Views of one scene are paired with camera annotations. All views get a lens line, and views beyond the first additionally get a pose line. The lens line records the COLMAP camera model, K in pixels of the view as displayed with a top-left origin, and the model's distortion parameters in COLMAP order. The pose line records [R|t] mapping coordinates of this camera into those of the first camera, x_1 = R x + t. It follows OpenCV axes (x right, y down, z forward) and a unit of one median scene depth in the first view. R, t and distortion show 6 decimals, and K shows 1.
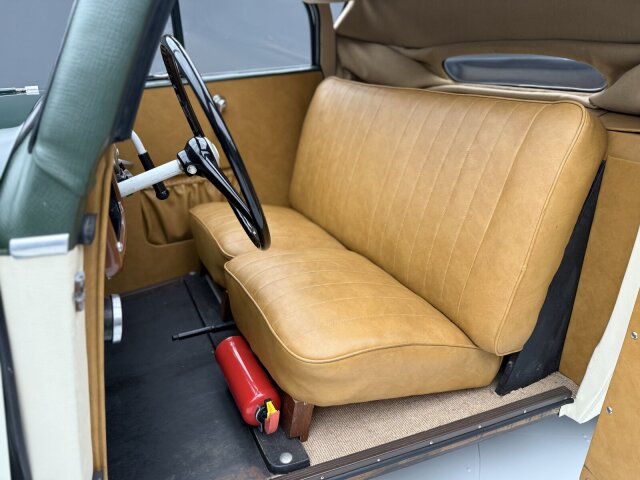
lens RADIAL K [[457.7, 0, 320.5], [0, 457.7, 240.6], [0, 0, 1]] dist [0.042606, -0.061947]
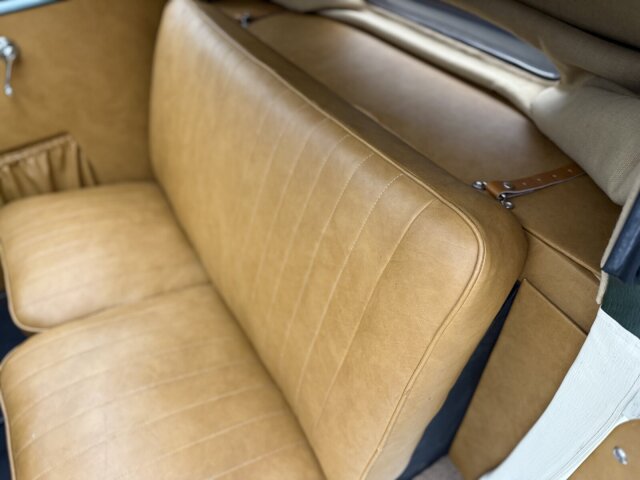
lens RADIAL K [[457.7, 0, 326.1], [0, 457.7, 242.4], [0, 0, 1]] dist [0.042606, -0.061947]
pose [[0.996420, -0.047888, 0.069673, 0.235967], [0.021410, 0.940180, 0.340005, -0.336180], [-0.081788, -0.337296, 0.937839, 0.333076]]
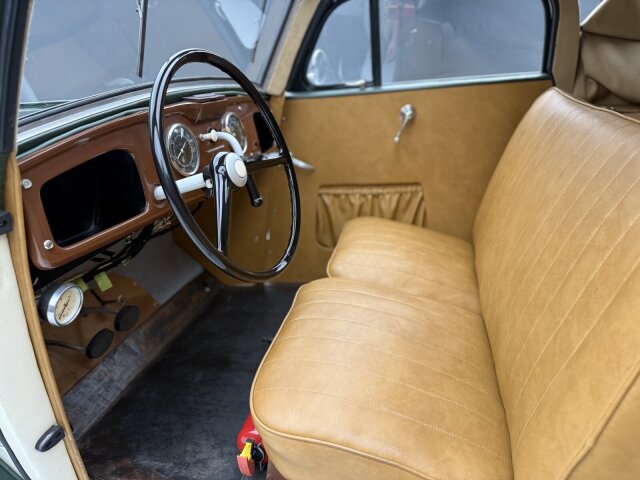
lens RADIAL K [[457.7, 0, 318.7], [0, 457.7, 239.8], [0, 0, 1]] dist [0.042606, -0.061947]
pose [[0.766220, 0.222486, -0.602833, 0.340172], [-0.225325, 0.971605, 0.072193, -0.105631], [0.601777, 0.080518, 0.794595, 0.238039]]
